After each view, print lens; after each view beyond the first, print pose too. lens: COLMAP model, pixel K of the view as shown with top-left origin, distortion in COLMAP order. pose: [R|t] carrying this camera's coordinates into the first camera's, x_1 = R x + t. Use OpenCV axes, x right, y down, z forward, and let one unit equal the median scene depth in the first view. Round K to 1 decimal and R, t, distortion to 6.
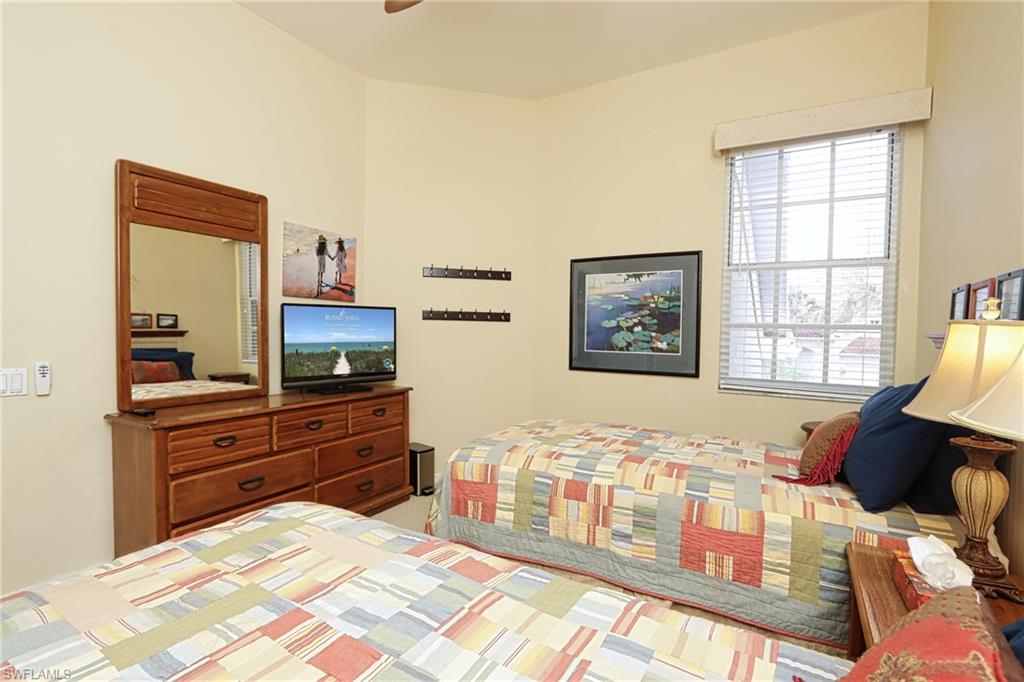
lens RADIAL K [[479.0, 0, 507.2], [0, 479.0, 341.6], [0, 0, 1]] dist [-0.010800, -0.000086]
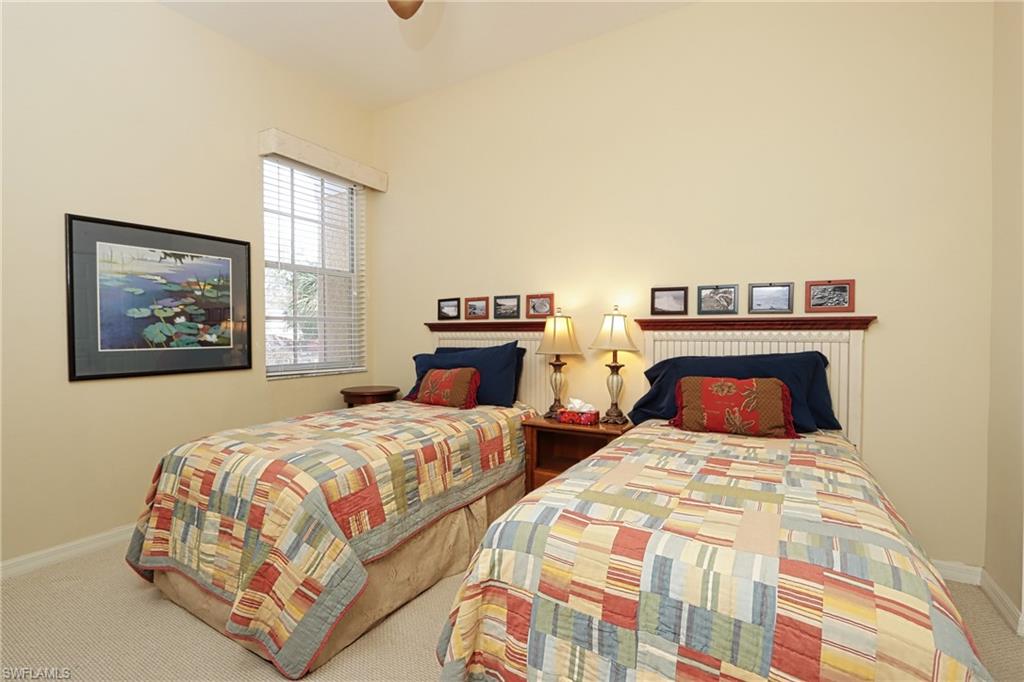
lens RADIAL K [[479.0, 0, 504.8], [0, 479.0, 340.4], [0, 0, 1]] dist [-0.010800, -0.000086]
pose [[0.003457, -0.035124, 0.999377, -0.577004], [0.028588, 0.998978, 0.035011, -0.003786], [-0.999585, 0.028450, 0.004457, 0.445622]]
